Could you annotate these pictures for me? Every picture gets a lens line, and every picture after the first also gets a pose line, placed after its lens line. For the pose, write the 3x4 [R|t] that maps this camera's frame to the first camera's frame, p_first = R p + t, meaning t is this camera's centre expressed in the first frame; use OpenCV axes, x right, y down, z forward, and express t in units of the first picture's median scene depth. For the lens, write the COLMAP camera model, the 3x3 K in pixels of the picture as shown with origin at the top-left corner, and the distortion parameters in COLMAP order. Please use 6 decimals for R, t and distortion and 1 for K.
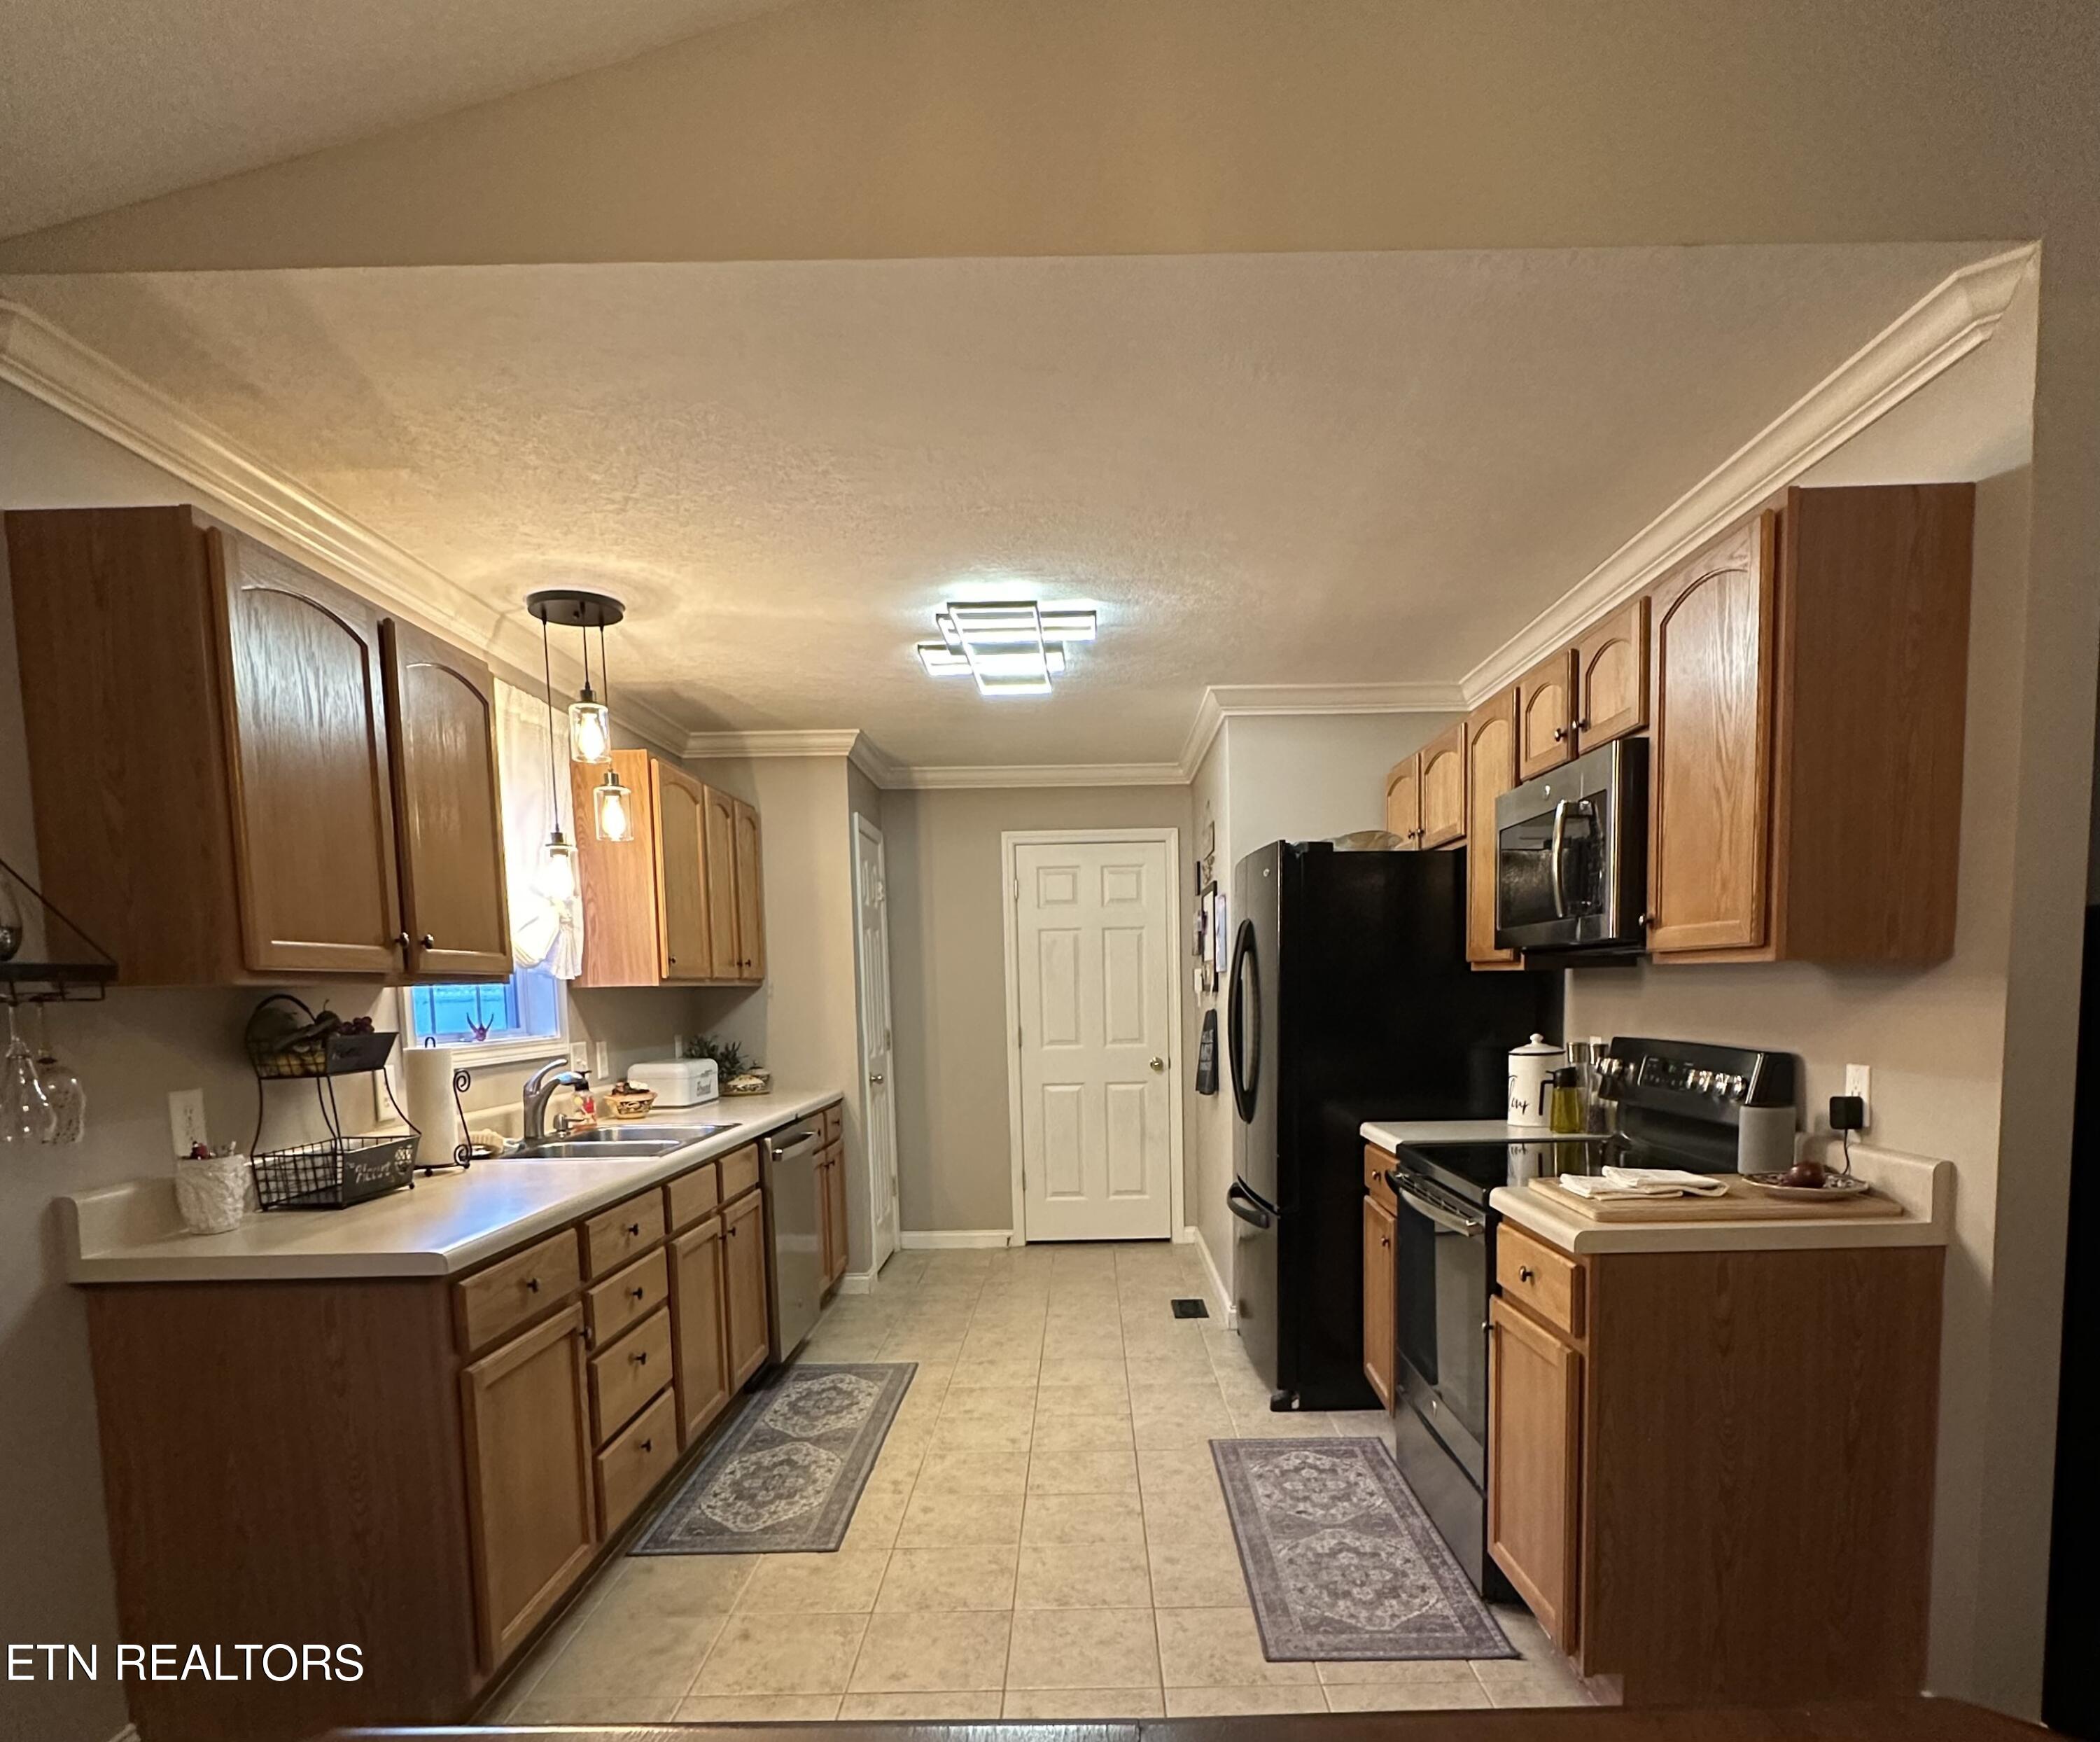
lens RADIAL K [[1240.0, 0, 1055.6], [0, 1240.0, 874.7], [0, 0, 1]] dist [-0.001938, 0.000594]
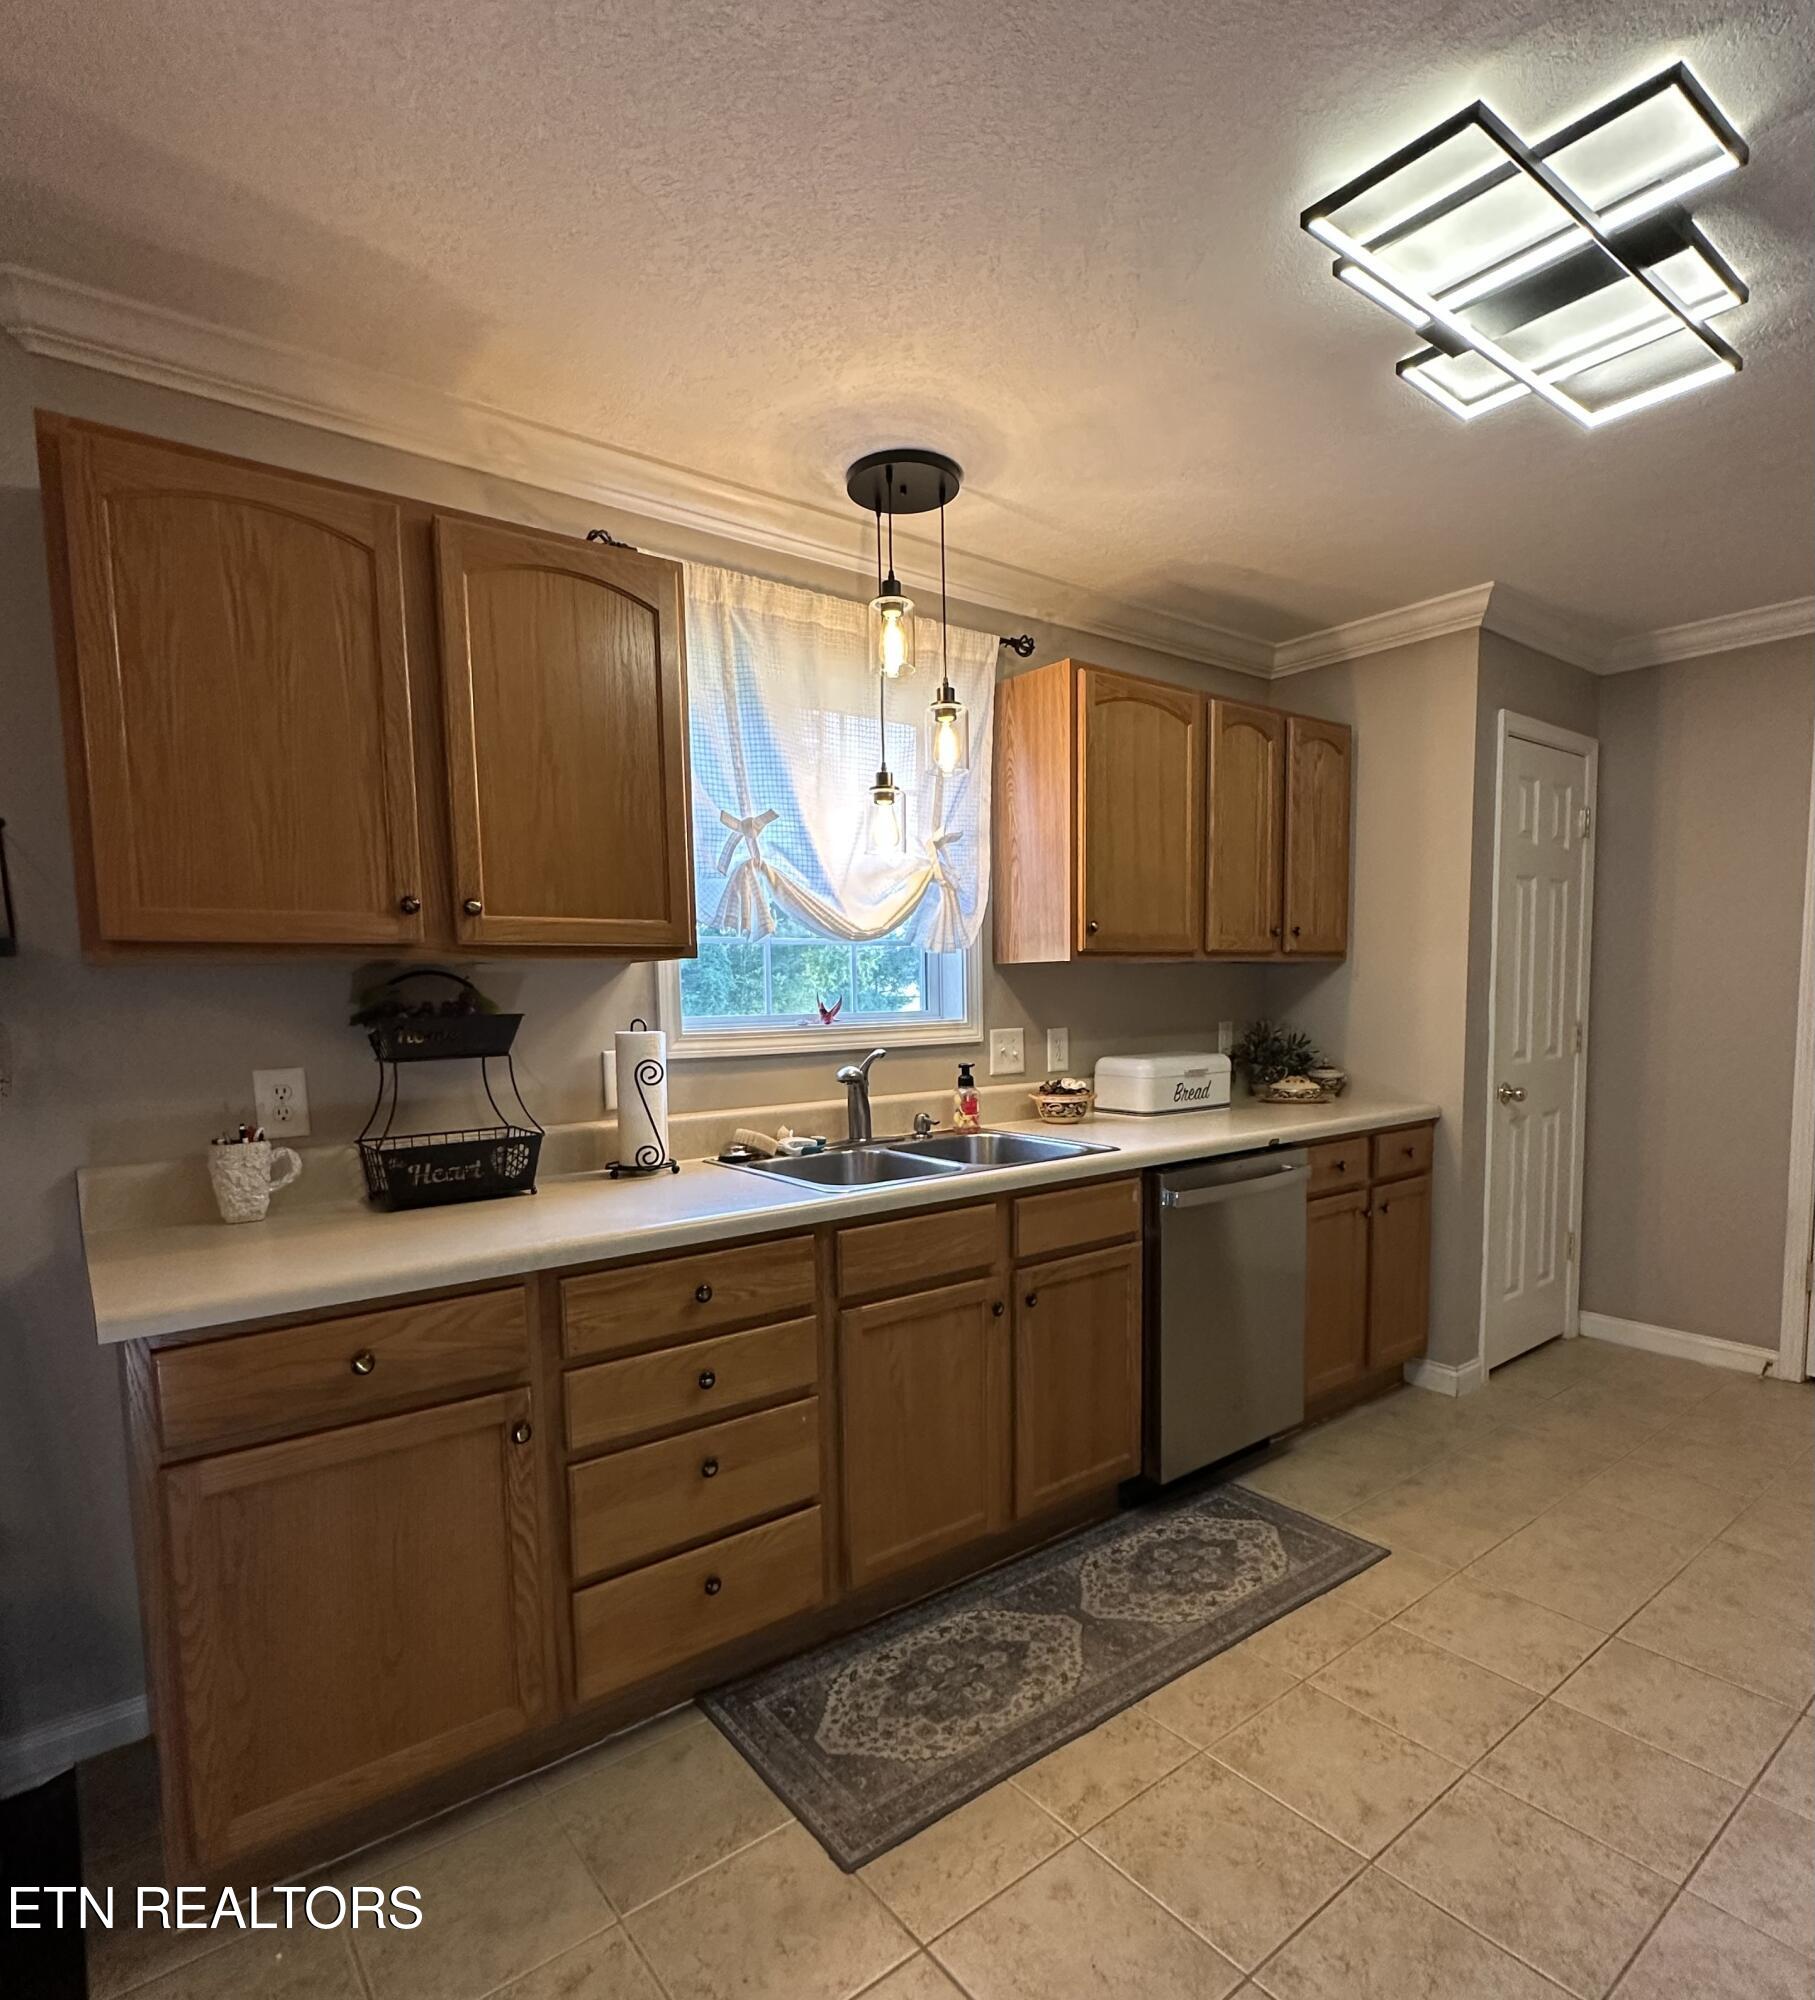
lens RADIAL K [[1098.6, 0, 966.6], [0, 1098.6, 1027.7], [0, 0, 1]] dist [0.006810, 0.000558]
pose [[0.641797, 0.036685, -0.765996, 0.174748], [0.072390, 0.991497, 0.108137, 0.053041], [0.763450, -0.124853, 0.633684, 0.517653]]
